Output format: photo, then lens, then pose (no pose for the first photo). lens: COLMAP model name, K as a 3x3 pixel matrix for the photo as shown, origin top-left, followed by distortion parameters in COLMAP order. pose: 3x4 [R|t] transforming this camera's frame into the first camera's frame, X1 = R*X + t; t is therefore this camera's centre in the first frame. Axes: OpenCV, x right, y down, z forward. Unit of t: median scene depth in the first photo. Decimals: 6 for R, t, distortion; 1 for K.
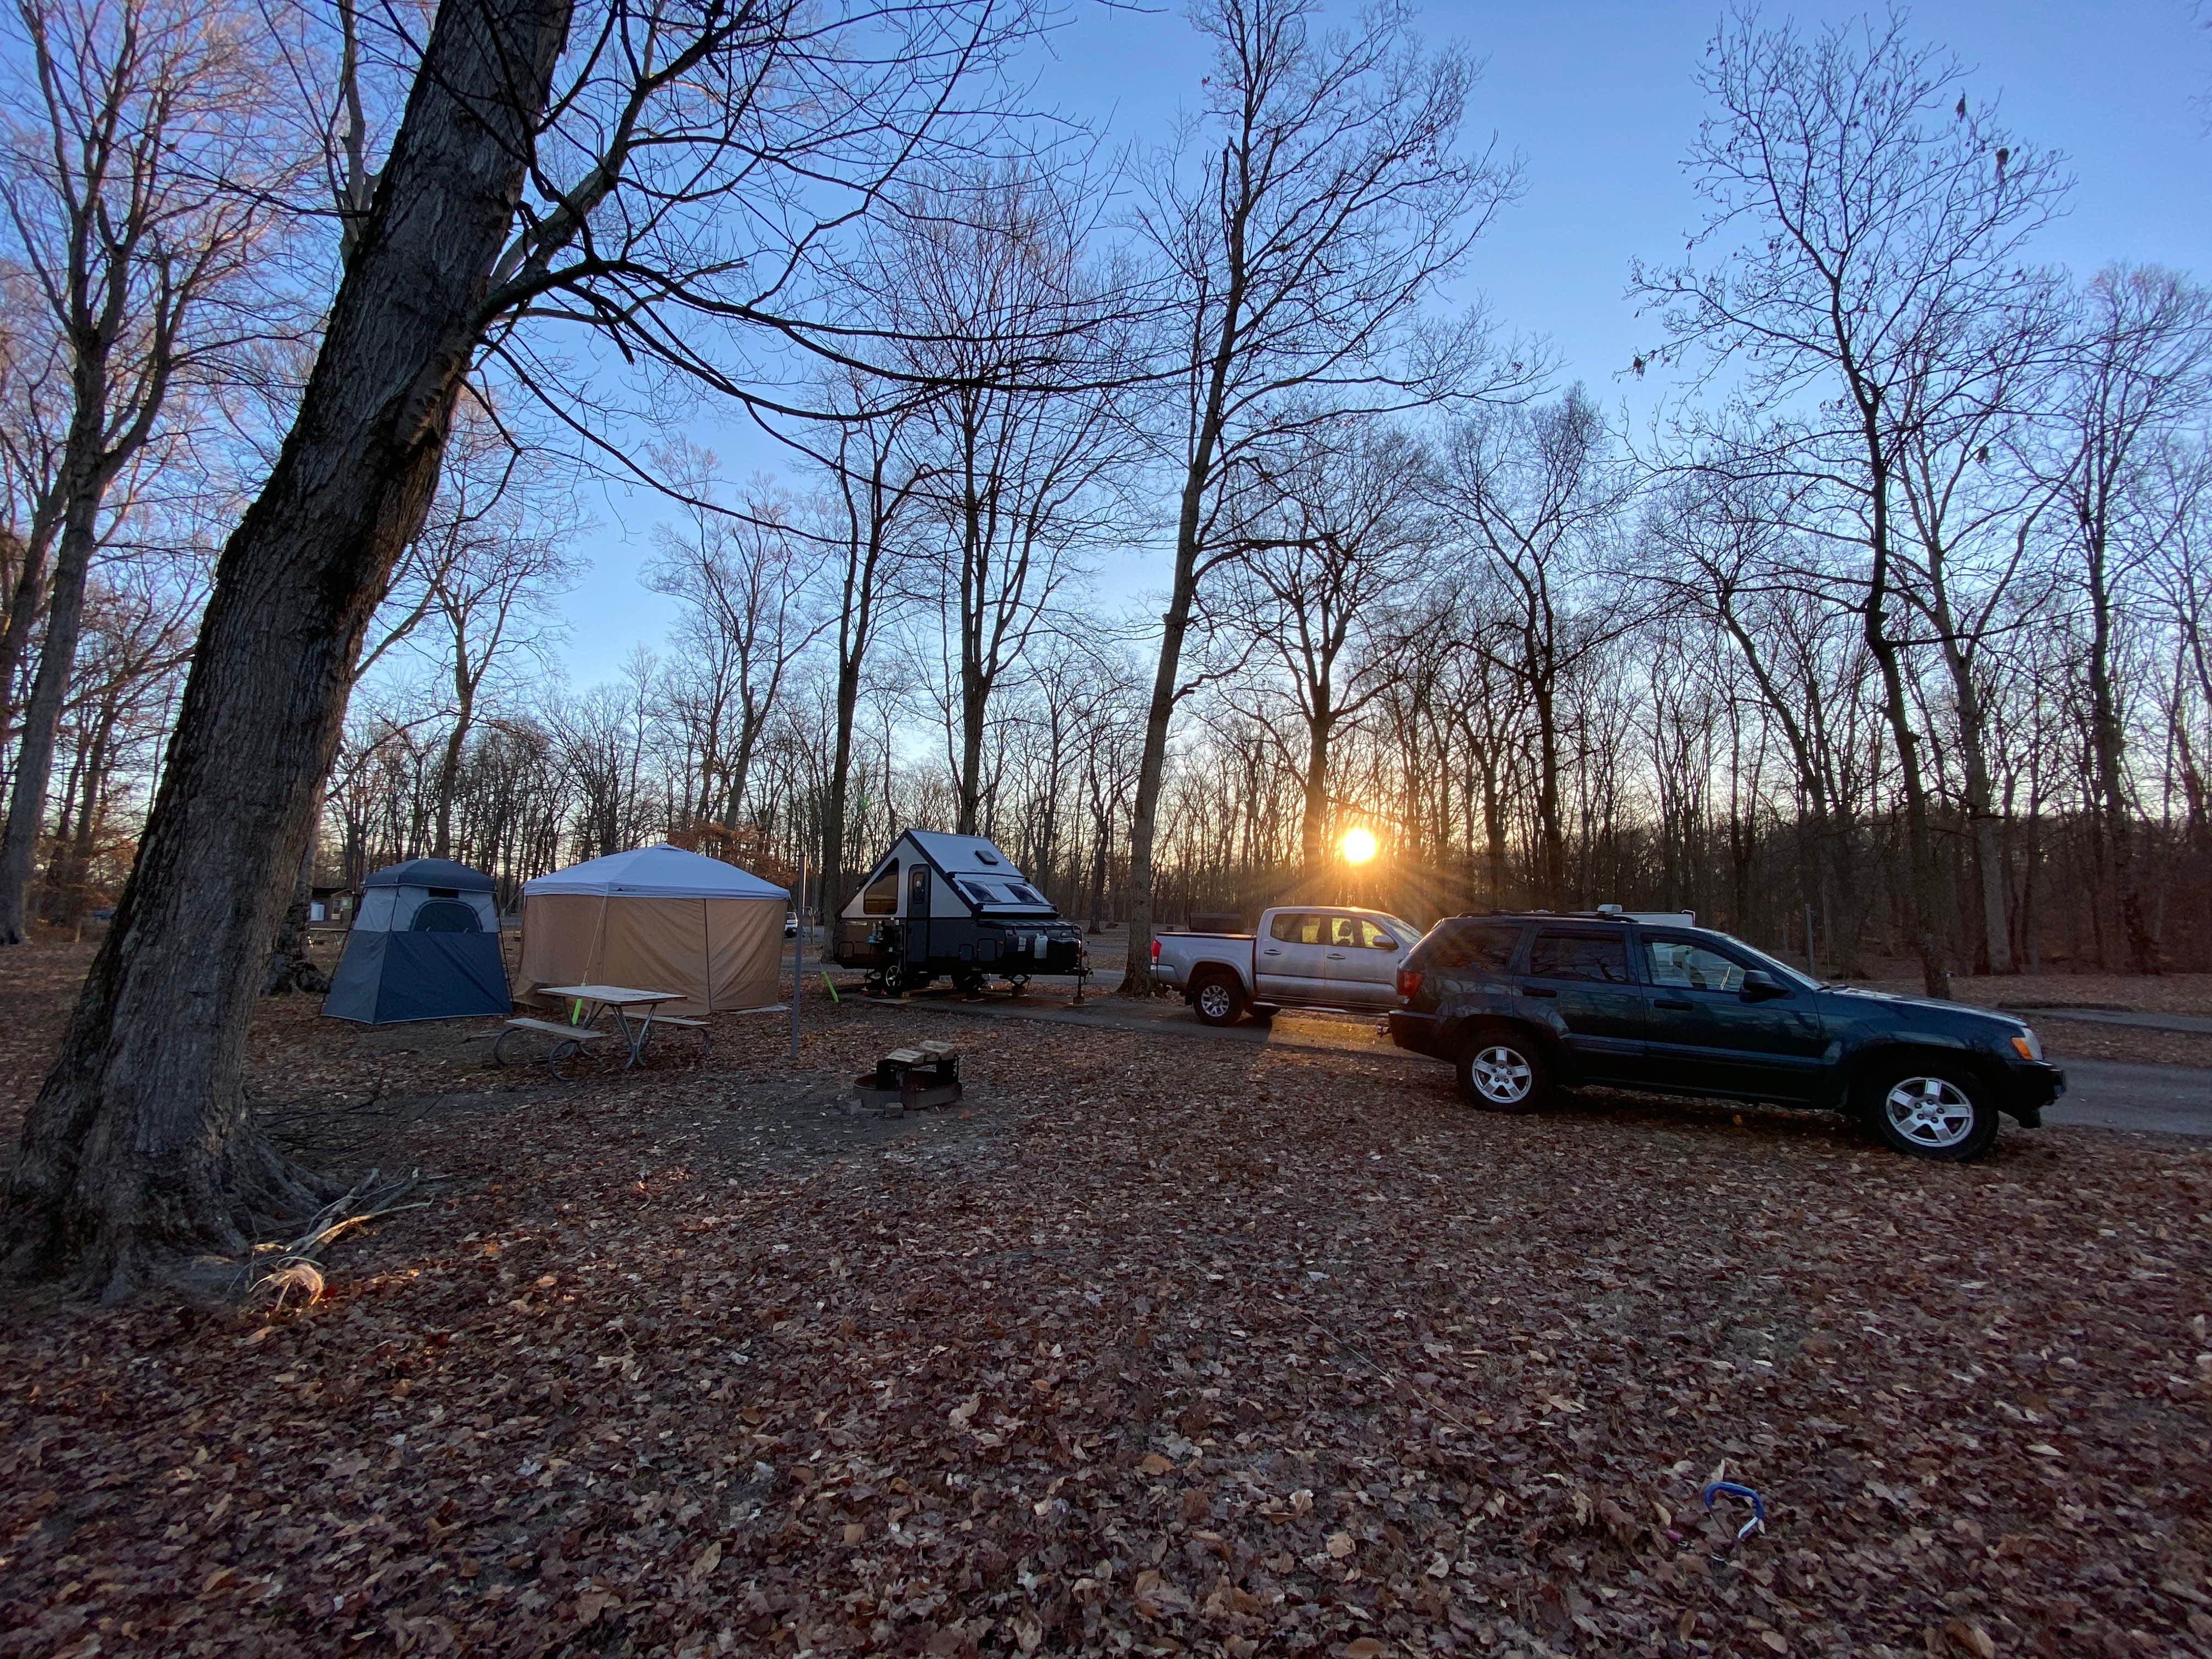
lens RADIAL K [[890.4, 0, 1117.0], [0, 890.4, 797.7], [0, 0, 1]] dist [0.002189, -0.012105]
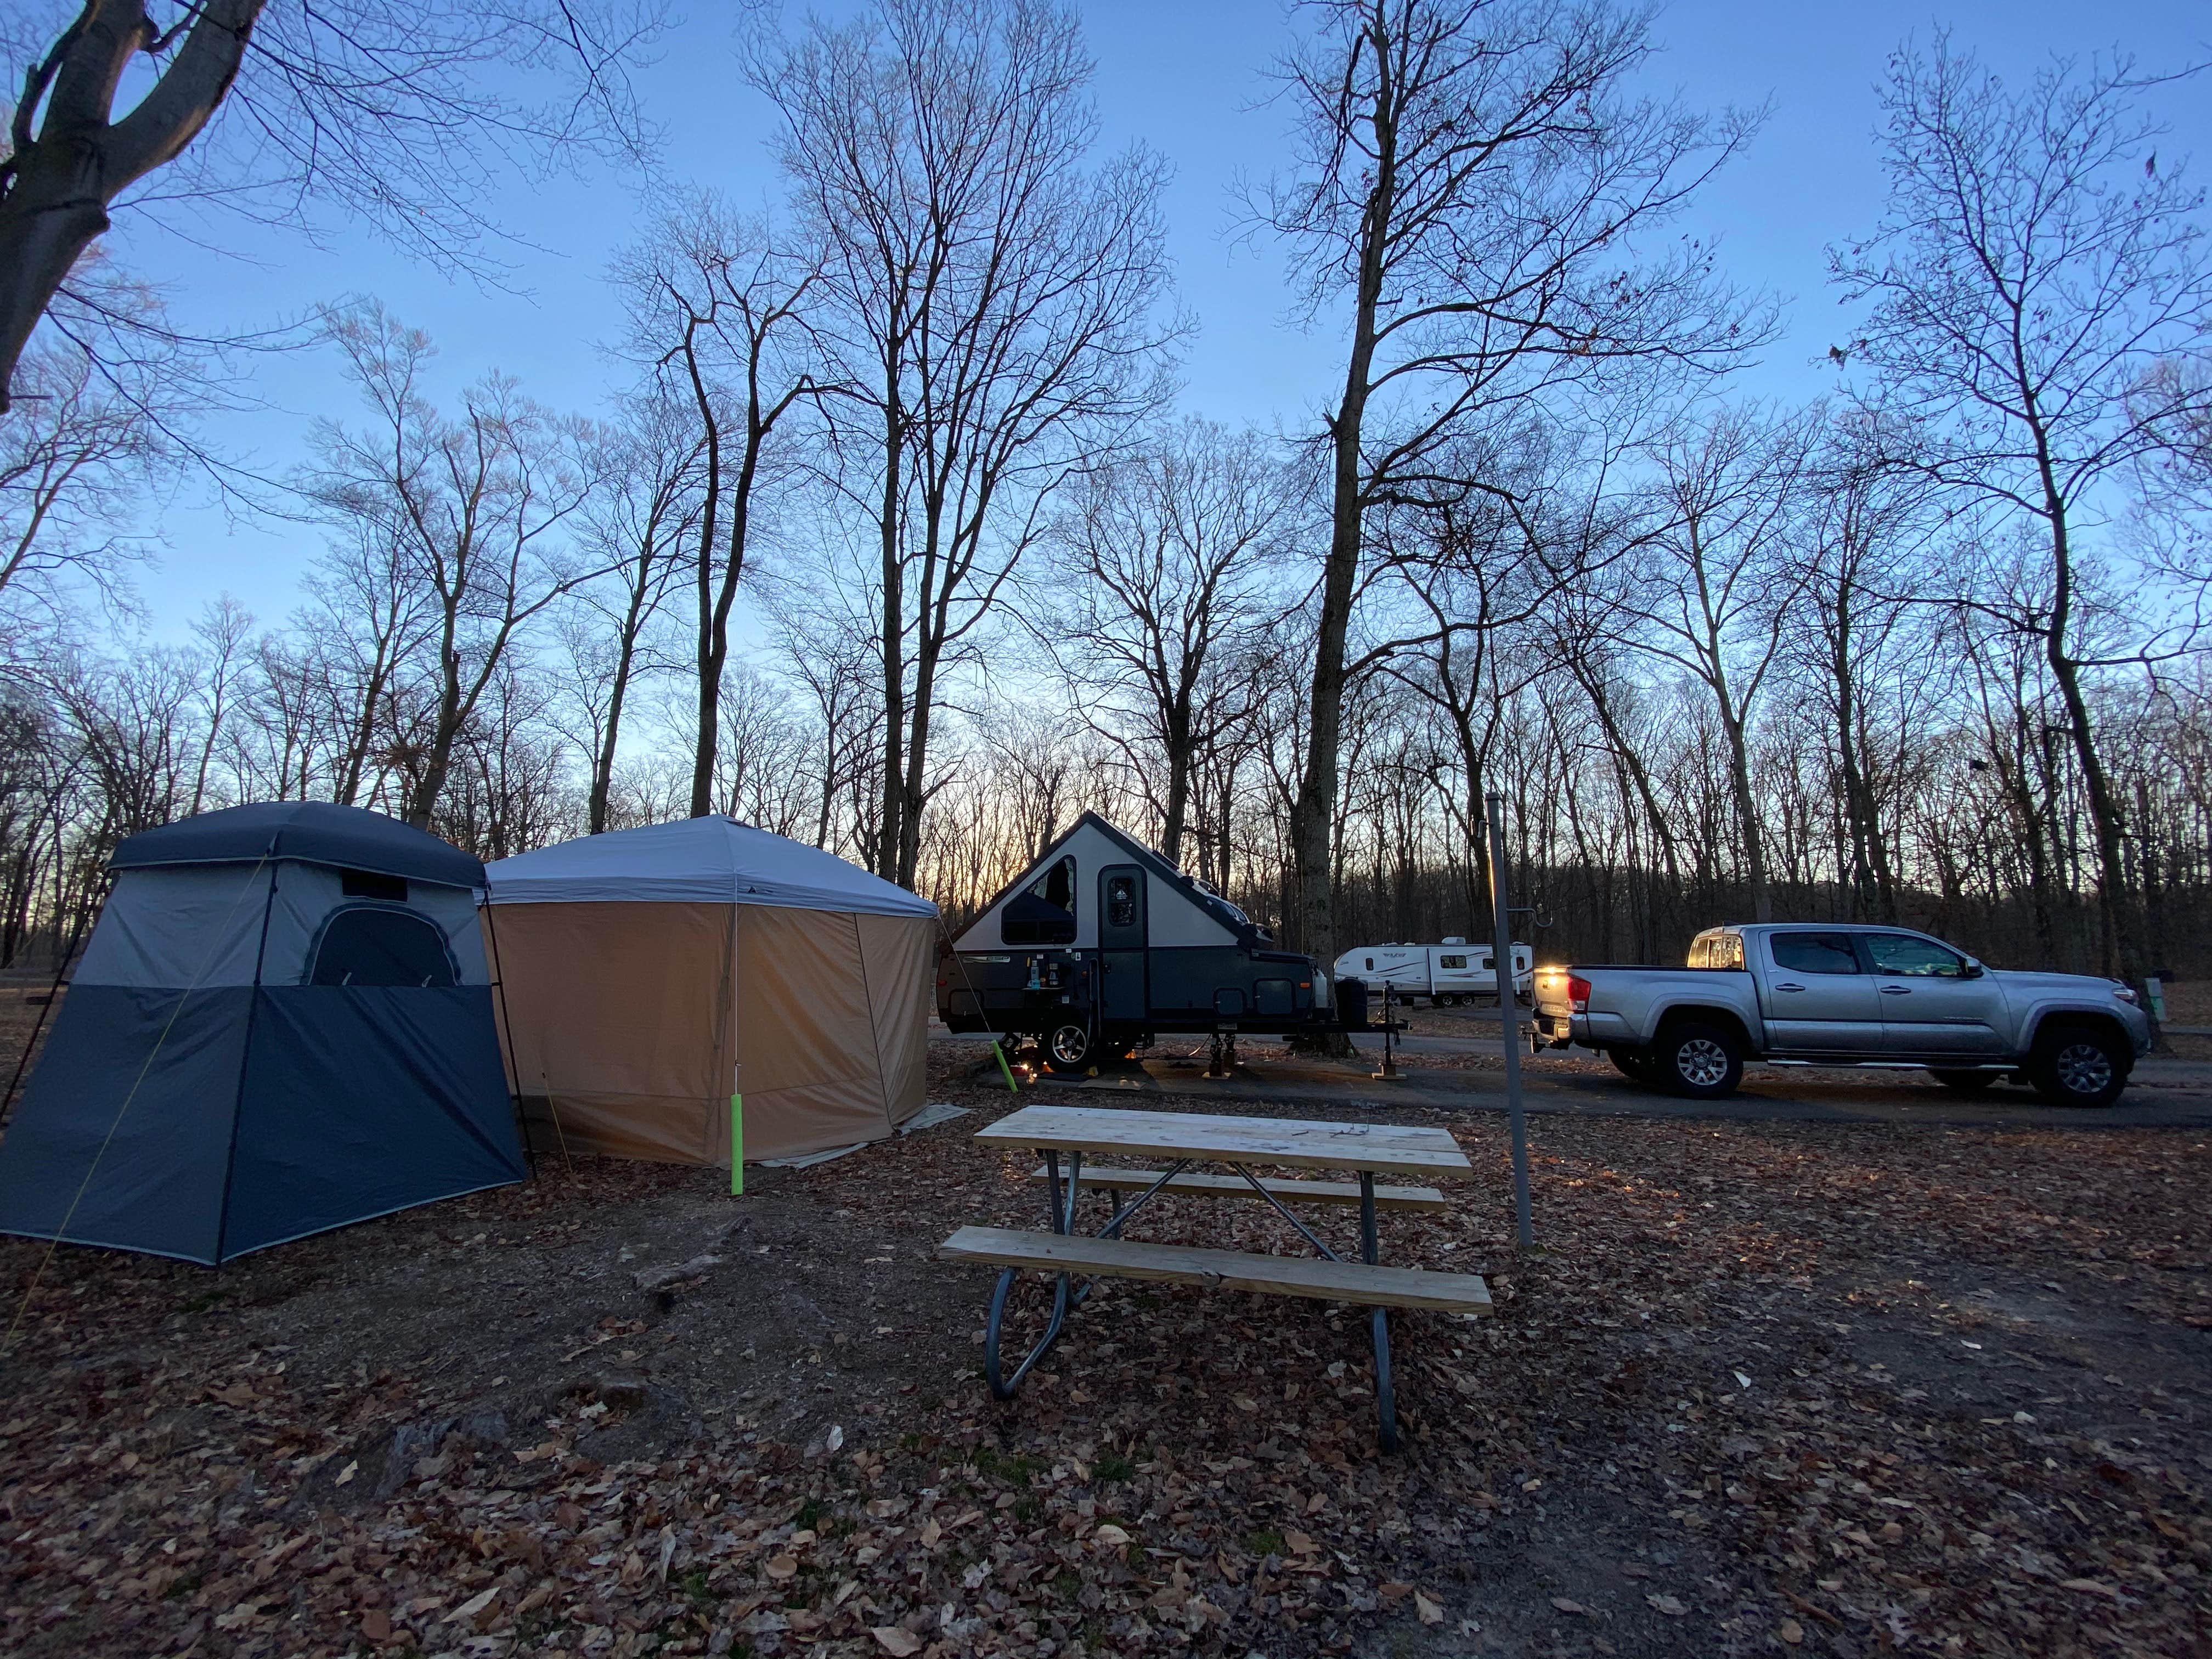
lens RADIAL K [[890.4, 0, 1117.0], [0, 890.4, 797.7], [0, 0, 1]] dist [0.002189, -0.012105]
pose [[0.941998, 0.047296, 0.332270, -0.437179], [-0.032700, 0.998244, -0.049385, 0.057891], [-0.334022, 0.035655, 0.941891, 0.392298]]
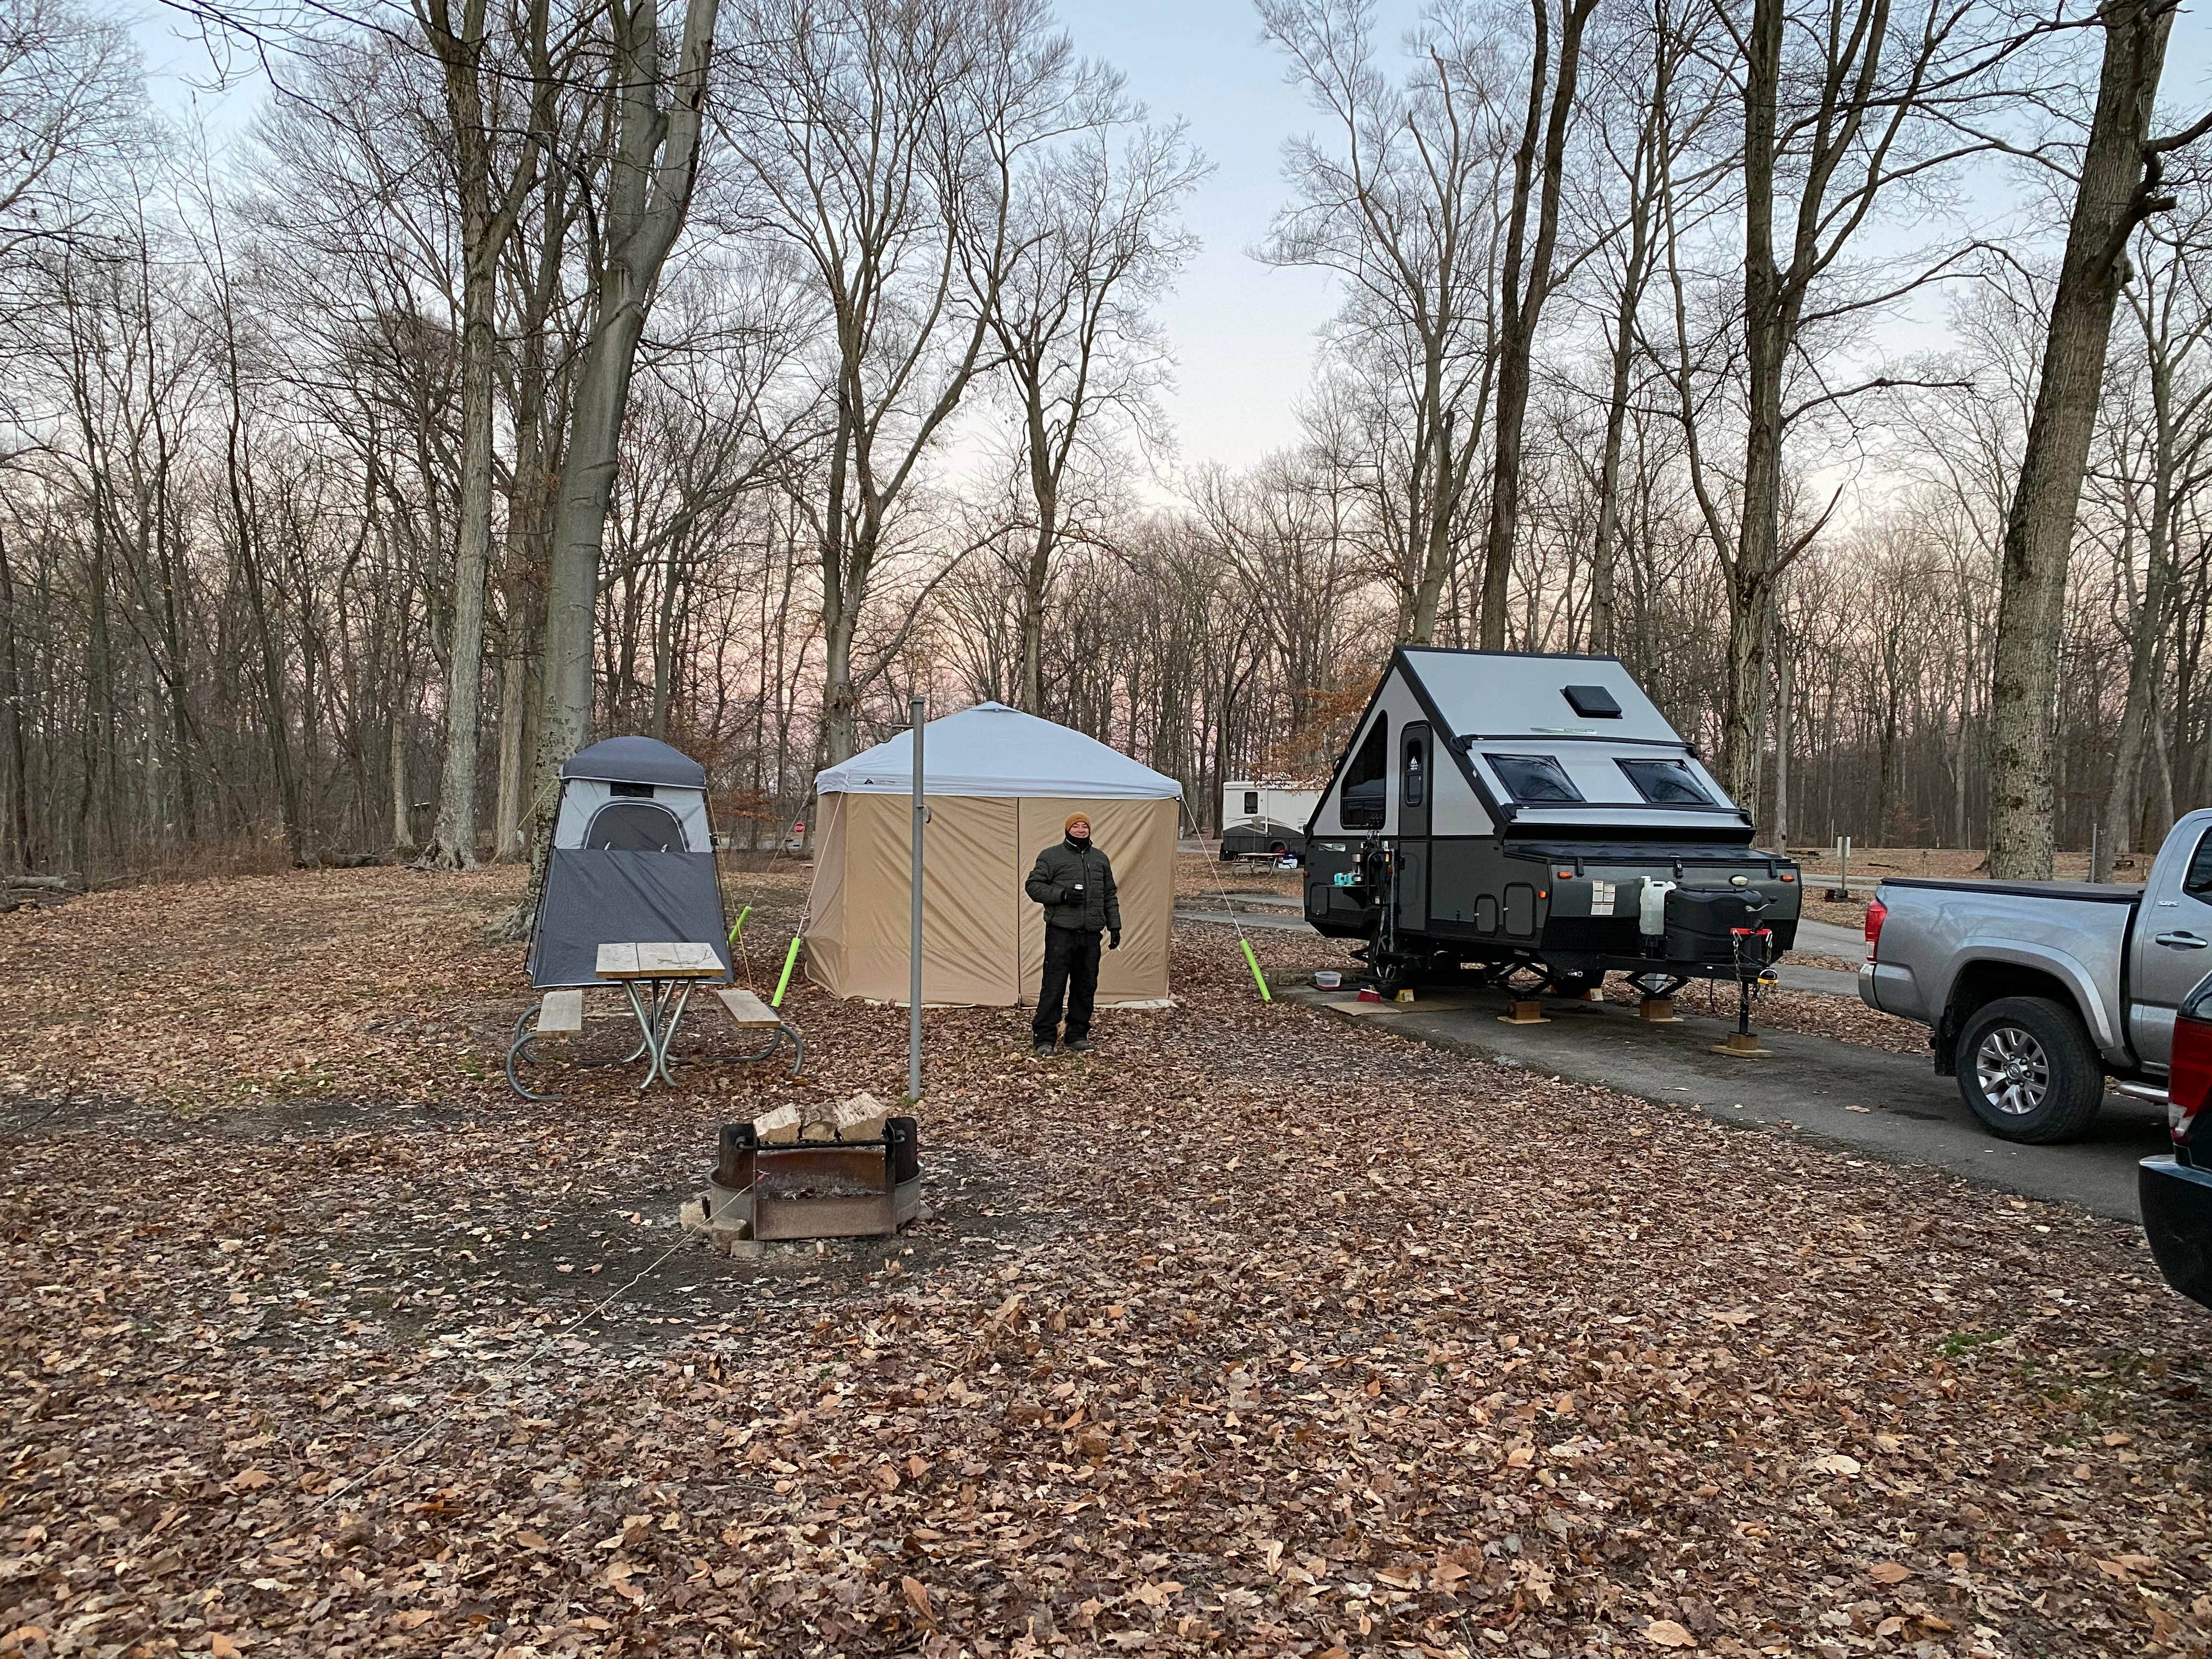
lens RADIAL K [[1703.4, 0, 1106.0], [0, 1703.4, 829.5], [0, 0, 1]] dist [0.006429, 0.001071]
pose [[0.781754, 0.003160, -0.623579, 0.186865], [0.070663, 0.993097, 0.093620, 0.034750], [0.619570, -0.117252, 0.776134, 0.204681]]
